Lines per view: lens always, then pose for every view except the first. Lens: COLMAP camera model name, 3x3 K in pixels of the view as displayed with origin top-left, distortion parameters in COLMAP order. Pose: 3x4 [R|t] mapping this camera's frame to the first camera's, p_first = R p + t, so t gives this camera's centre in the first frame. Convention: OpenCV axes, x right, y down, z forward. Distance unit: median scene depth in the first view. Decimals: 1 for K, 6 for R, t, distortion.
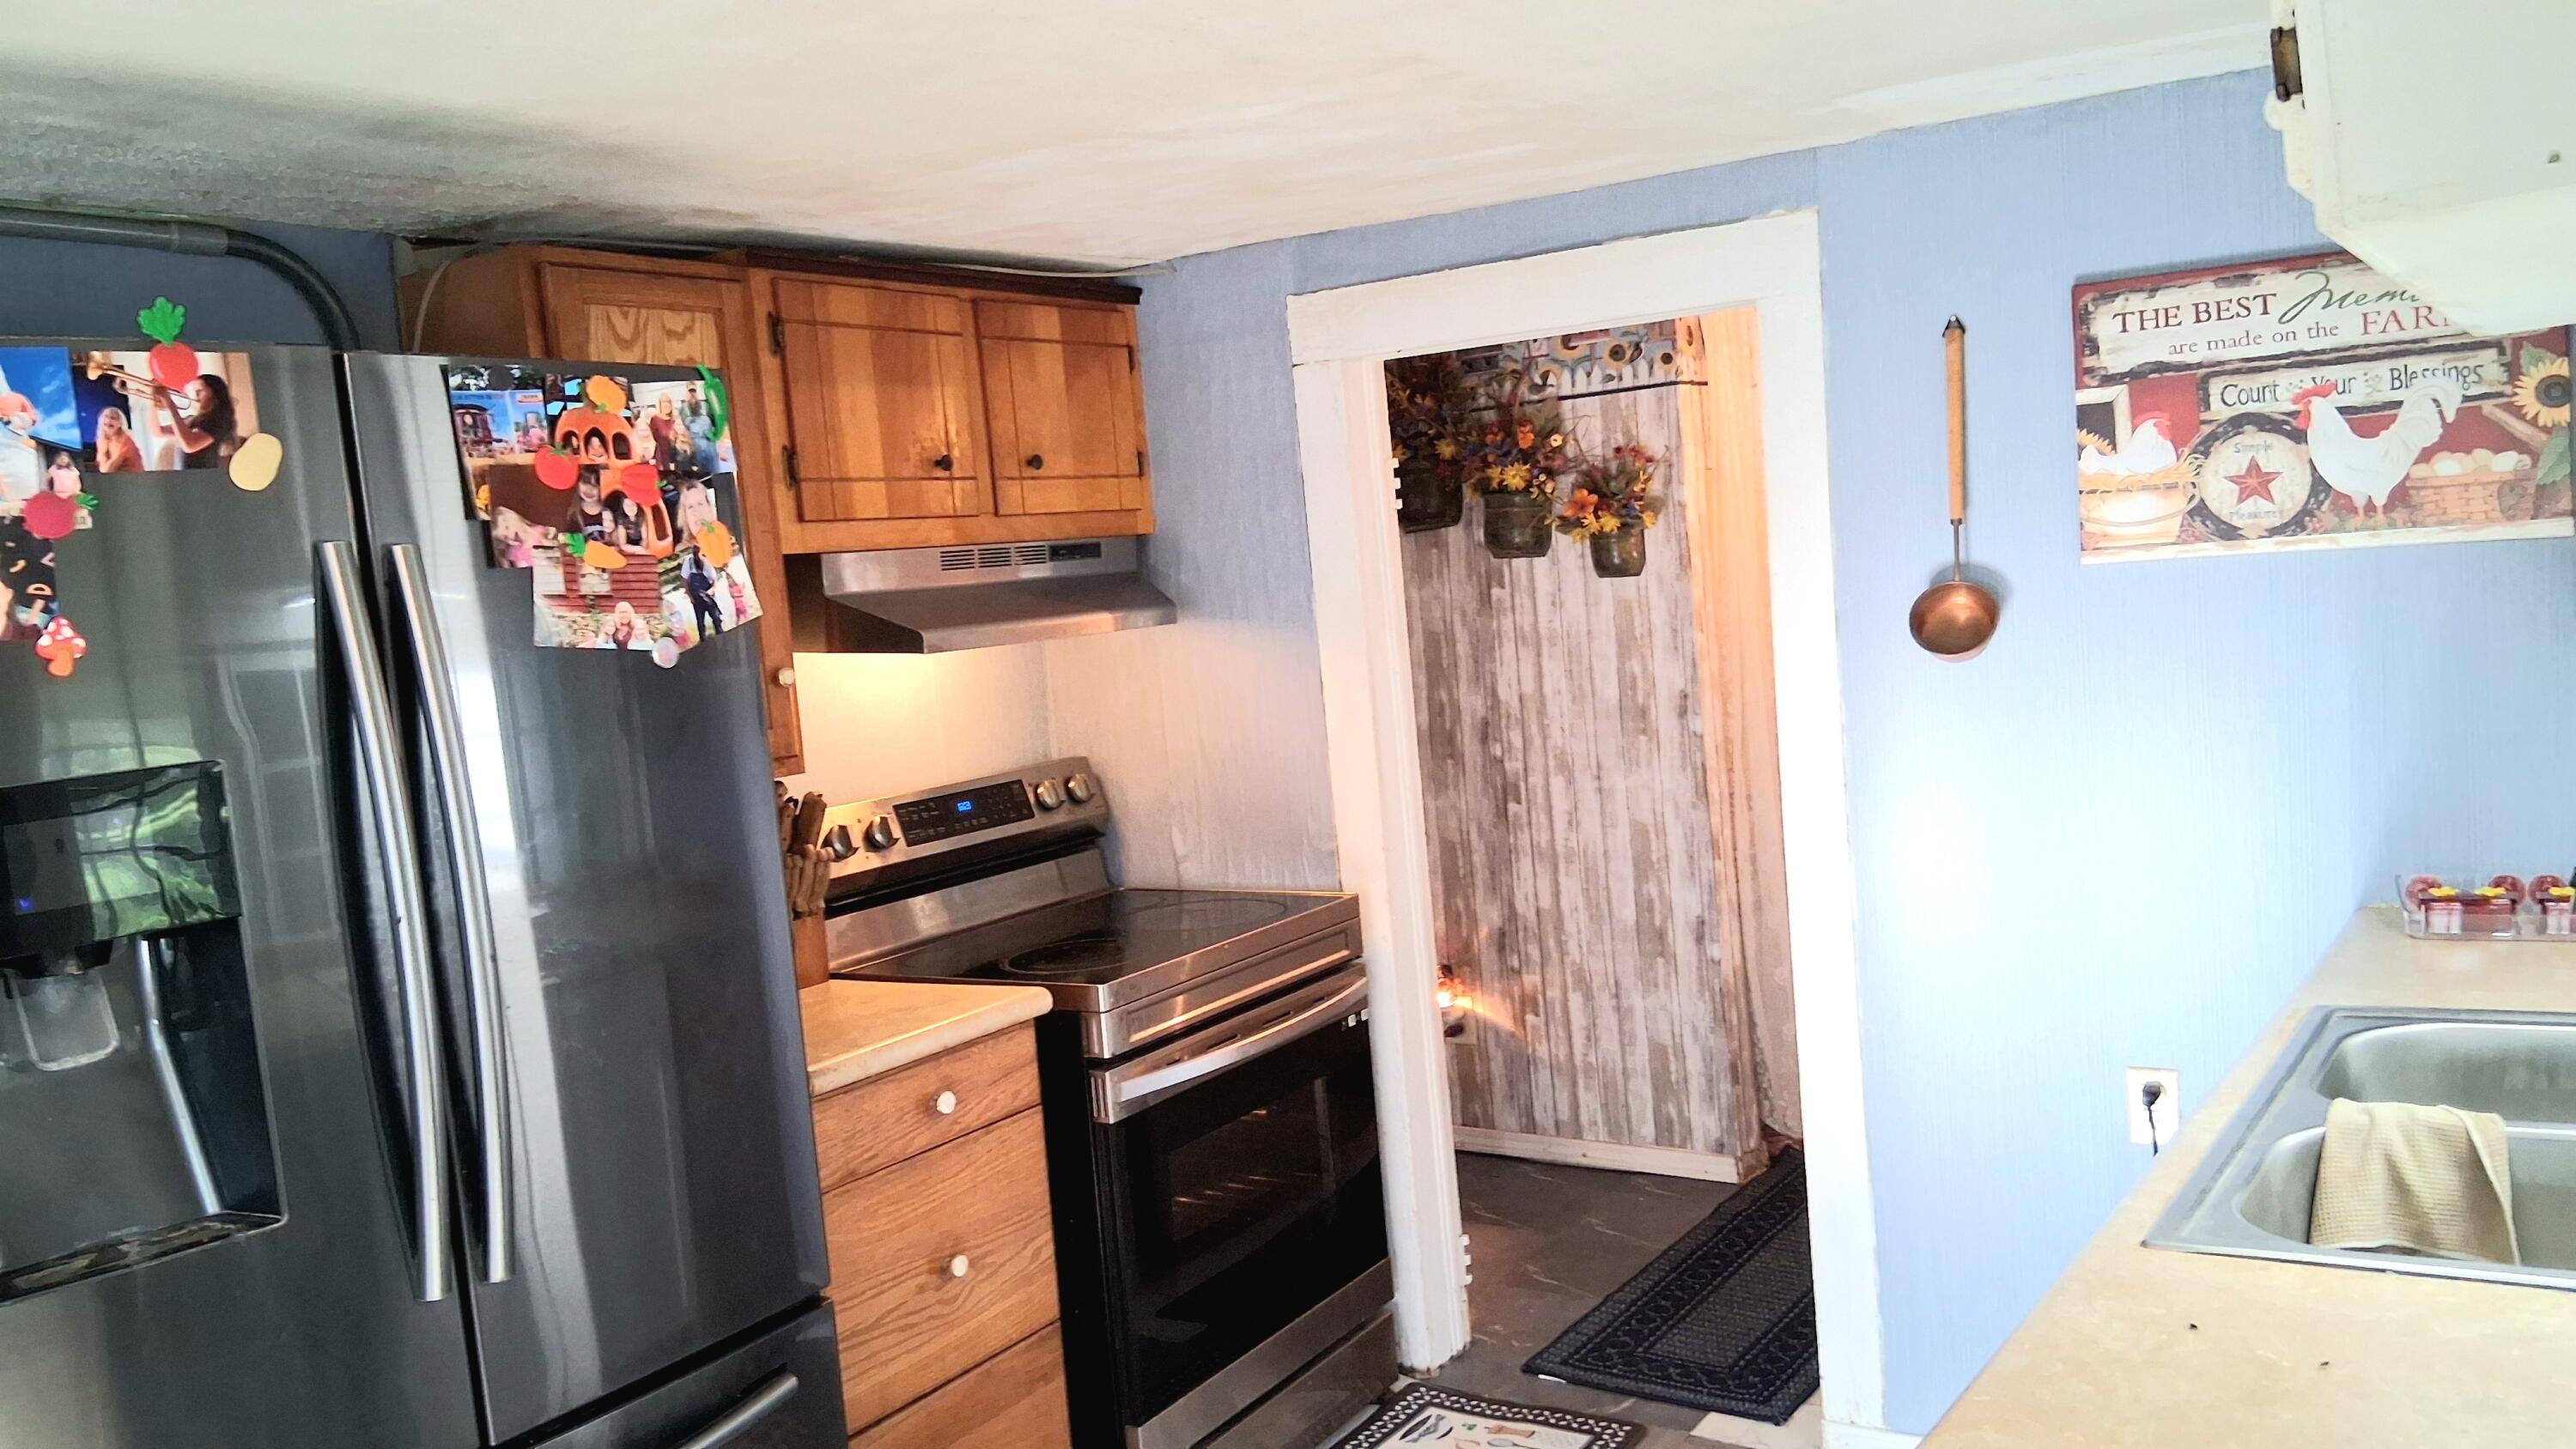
lens RADIAL K [[1975.0, 0, 1267.2], [0, 1975.0, 728.5], [0, 0, 1]] dist [0.119085, -0.184839]
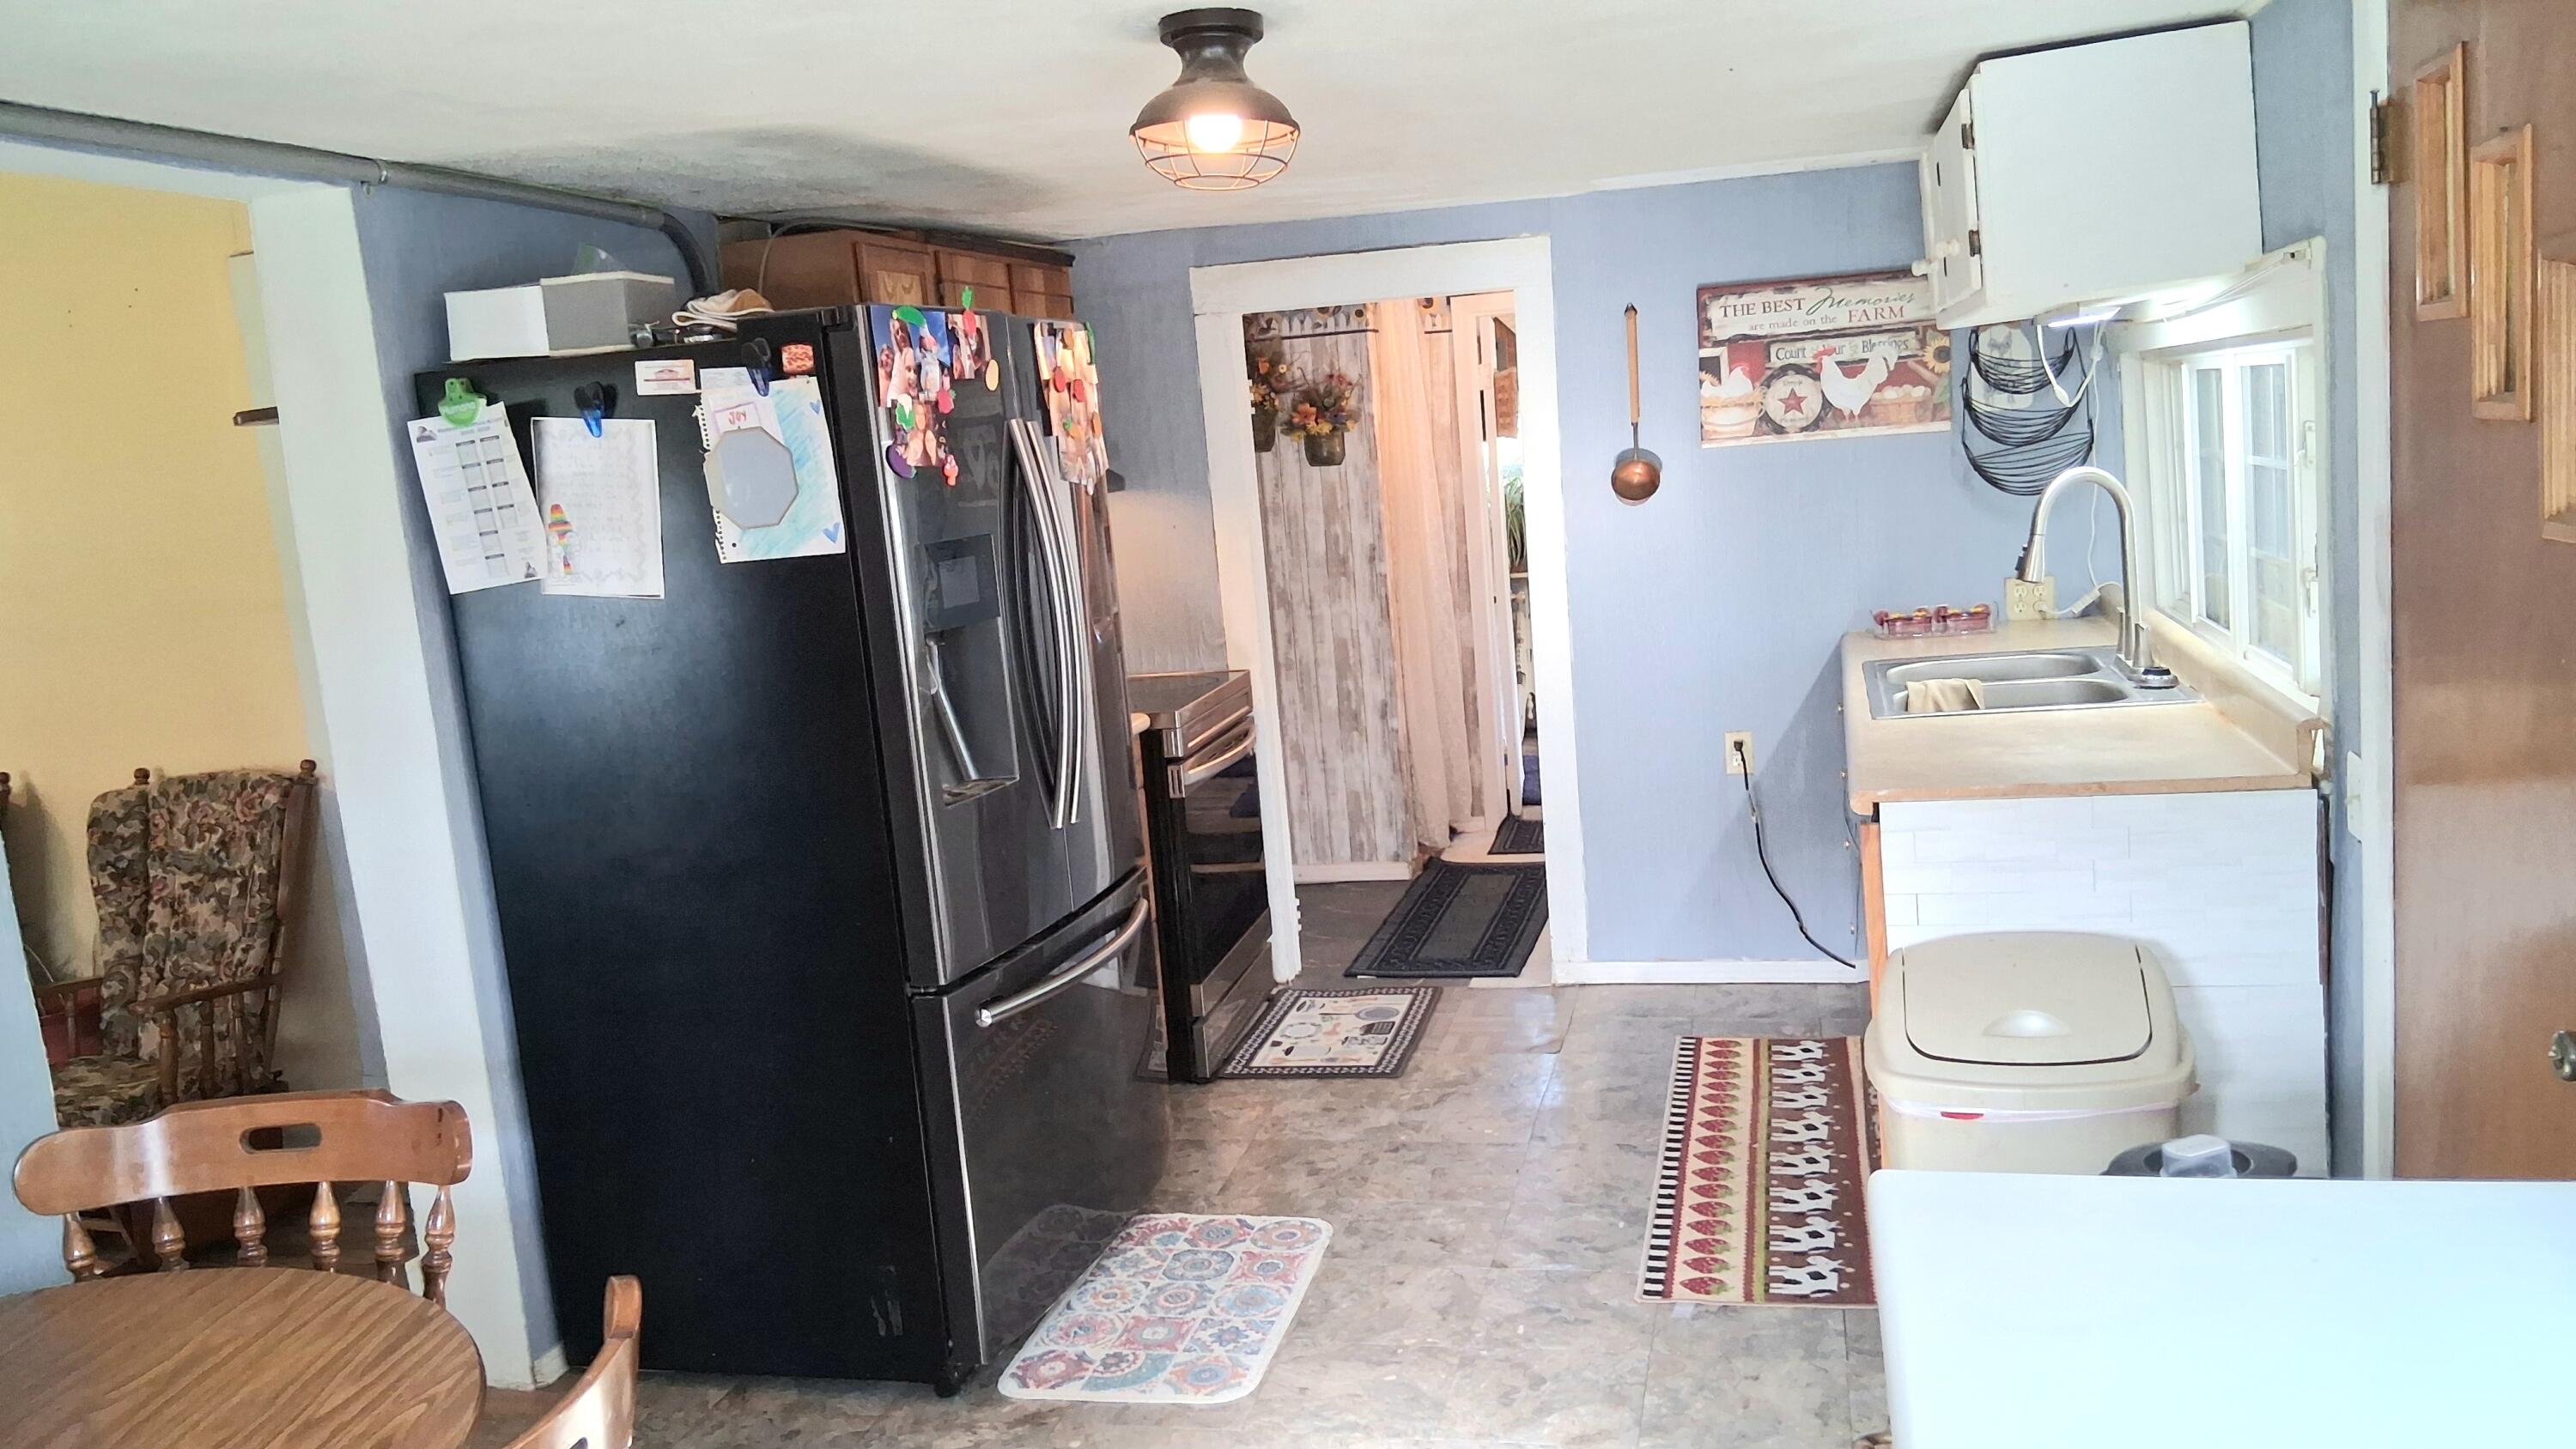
lens RADIAL K [[1975.0, 0, 1267.2], [0, 1975.0, 728.5], [0, 0, 1]] dist [0.119085, -0.184839]
pose [[0.938115, -0.042662, 0.343686, -0.572929], [0.029363, 0.998608, 0.043810, 0.077751], [-0.345077, -0.031007, 0.938062, -0.526587]]
